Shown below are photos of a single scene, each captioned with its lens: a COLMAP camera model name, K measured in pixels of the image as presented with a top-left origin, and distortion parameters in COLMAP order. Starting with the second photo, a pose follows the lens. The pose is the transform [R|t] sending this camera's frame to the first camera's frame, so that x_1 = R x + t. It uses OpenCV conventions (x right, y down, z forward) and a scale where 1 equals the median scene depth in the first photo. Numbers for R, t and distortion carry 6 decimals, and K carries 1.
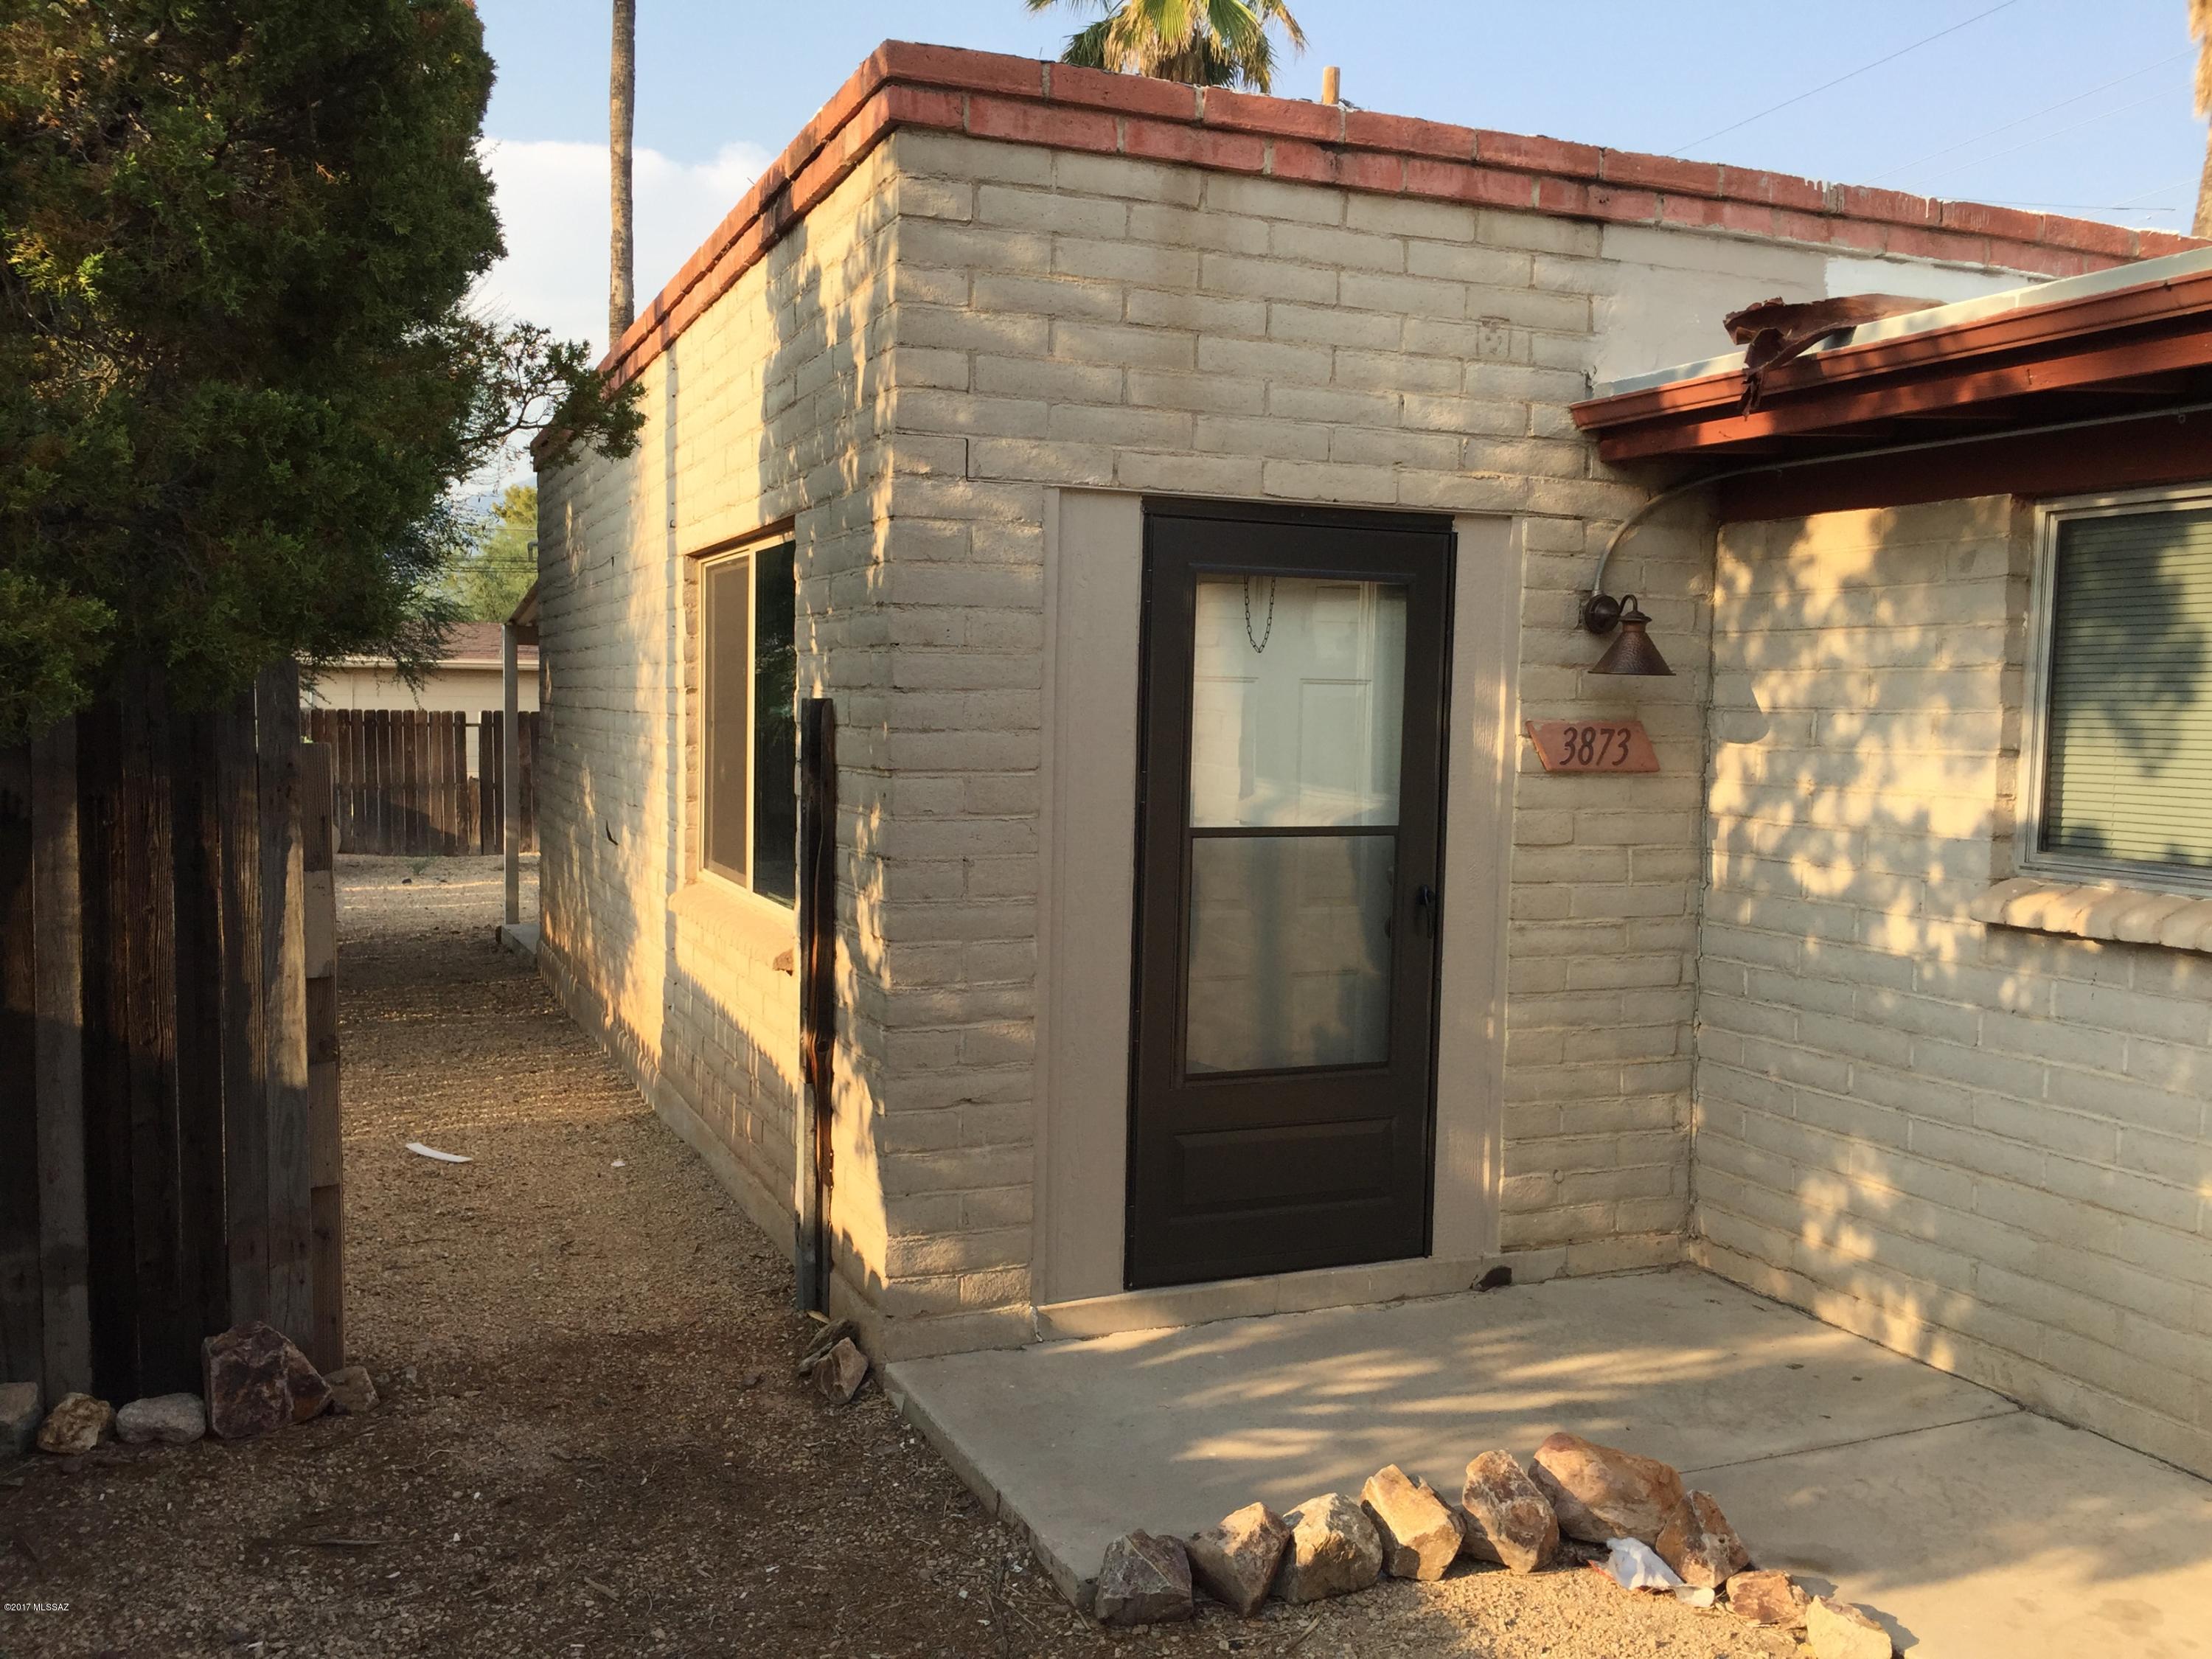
lens RADIAL K [[1889.6, 0, 1105.9], [0, 1889.6, 818.9], [0, 0, 1]] dist [0.030436, -0.021485]
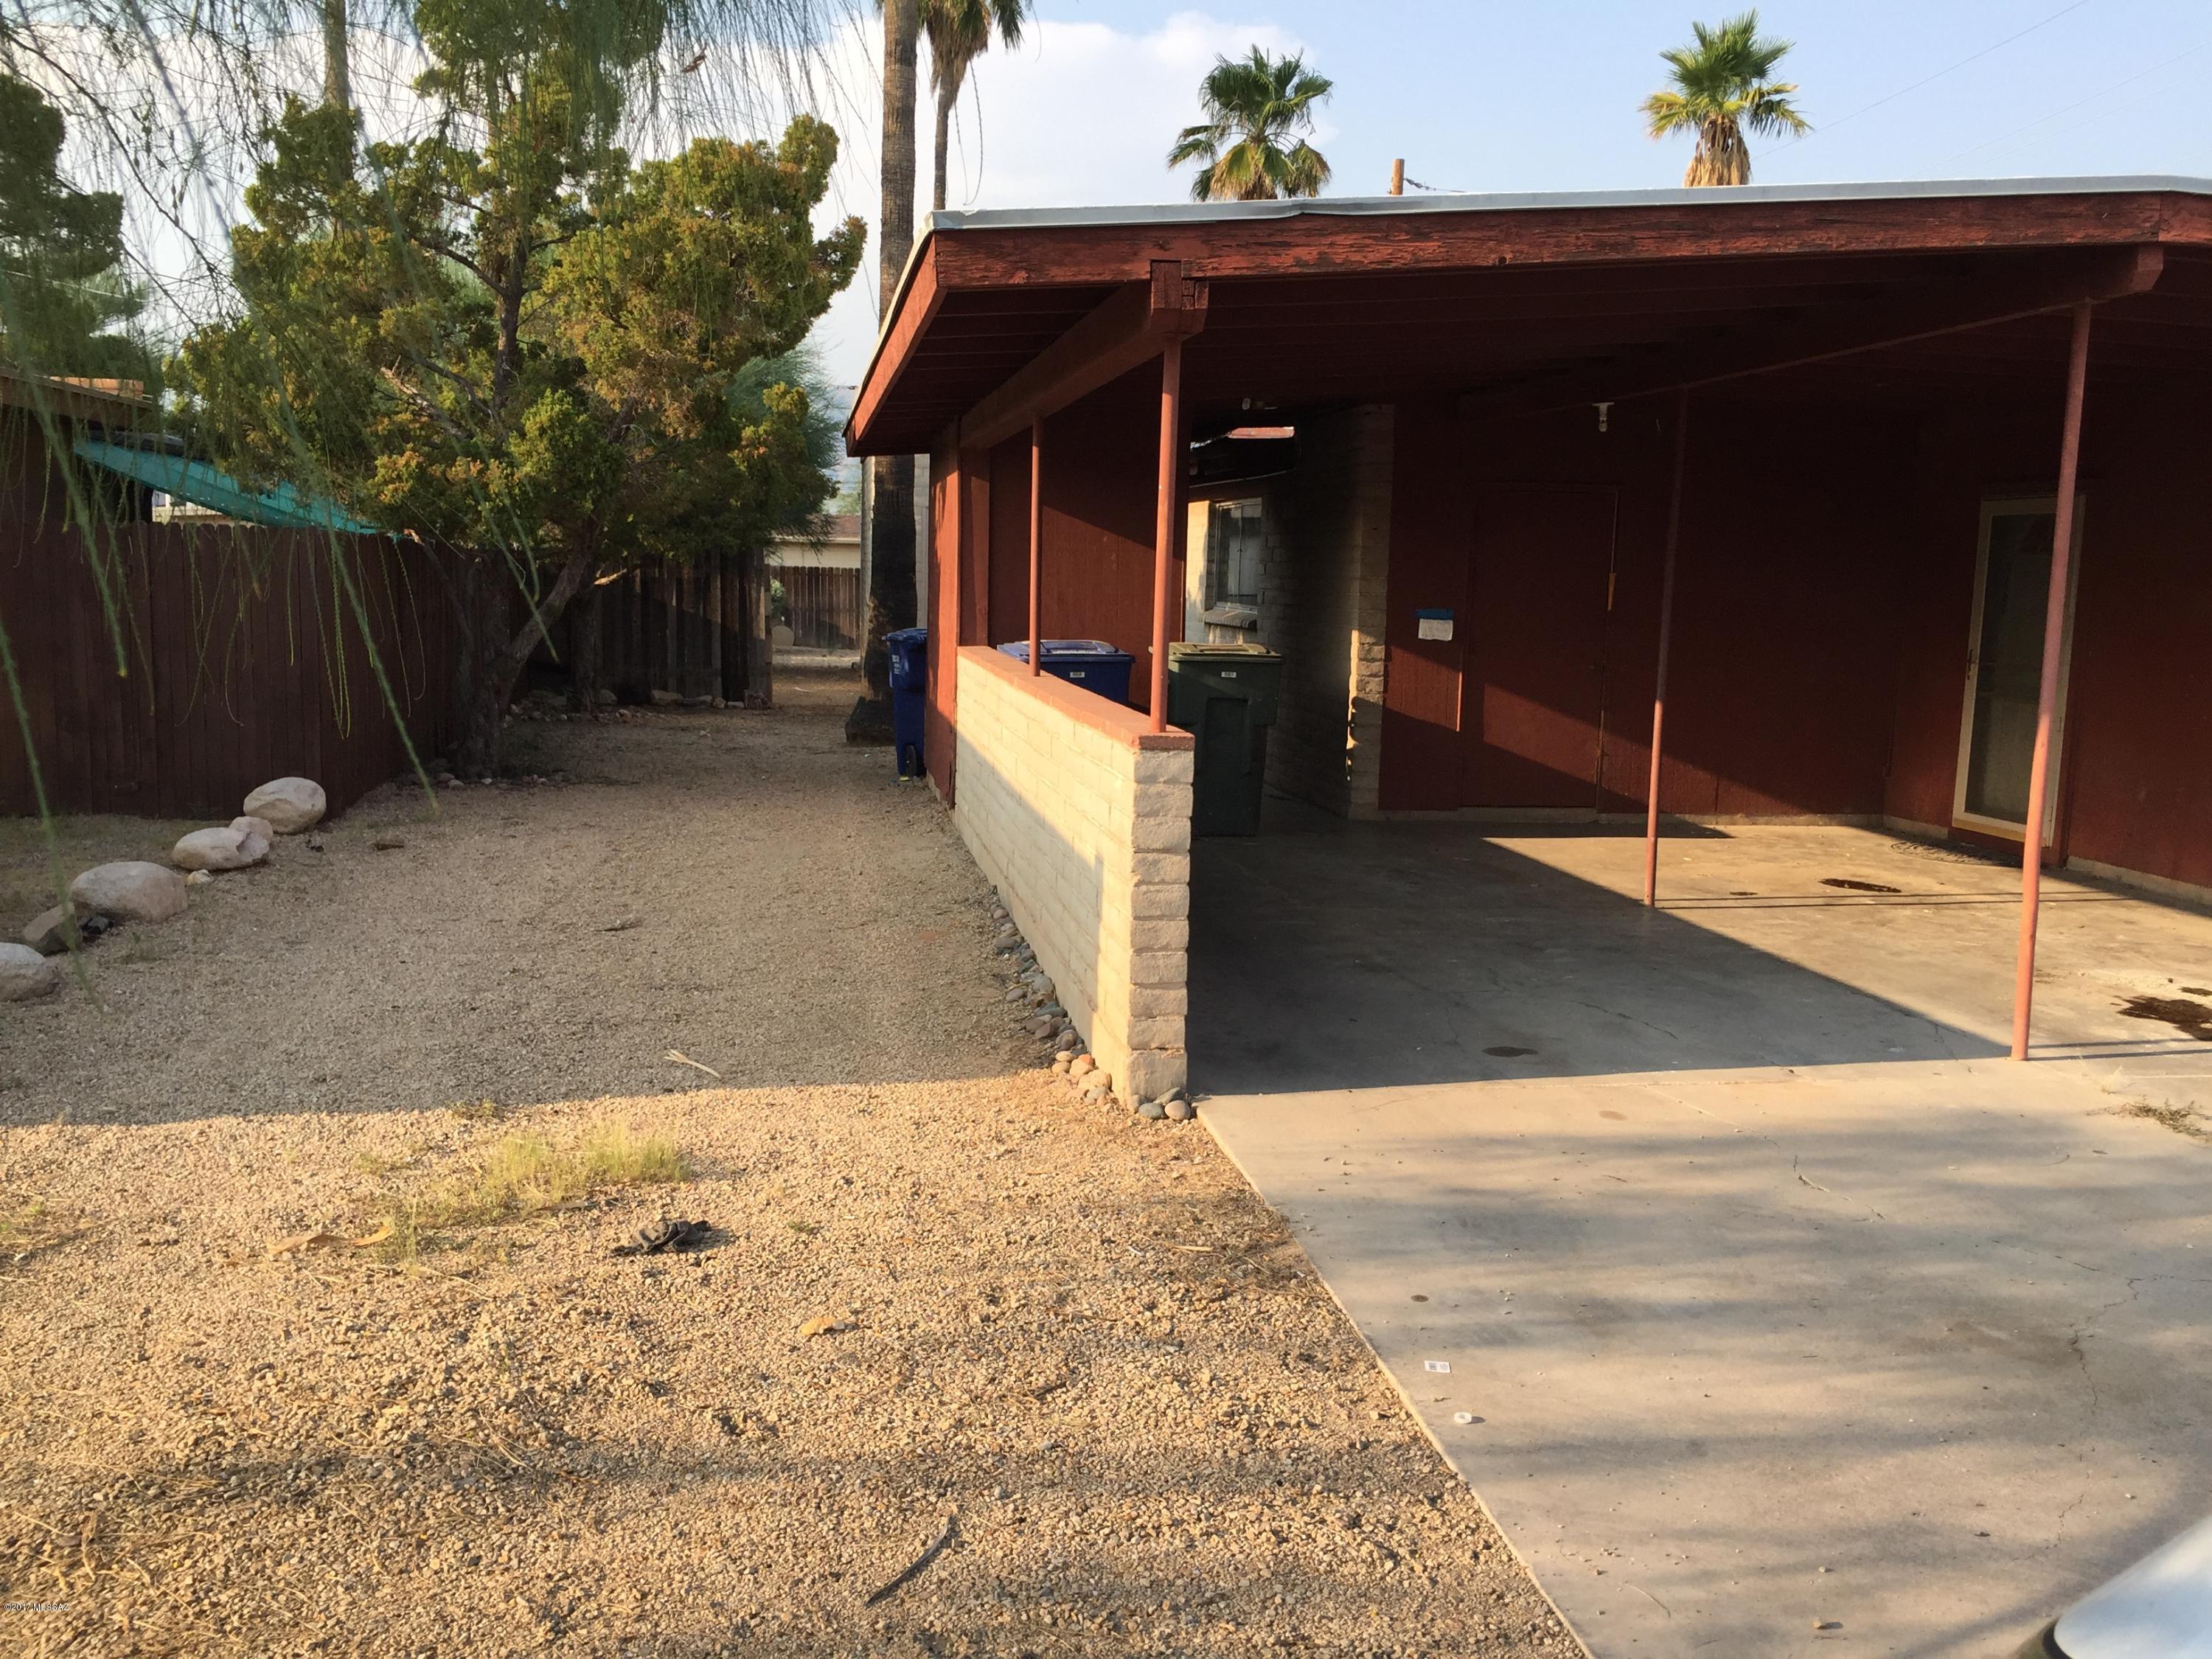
lens RADIAL K [[1889.6, 0, 1105.7], [0, 1889.6, 829.4], [0, 0, 1]] dist [0.030436, -0.021485]
pose [[0.972392, 0.037067, -0.230392, 0.311794], [-0.020319, 0.997003, 0.074646, 0.052071], [0.232469, -0.067904, 0.970231, -0.703634]]
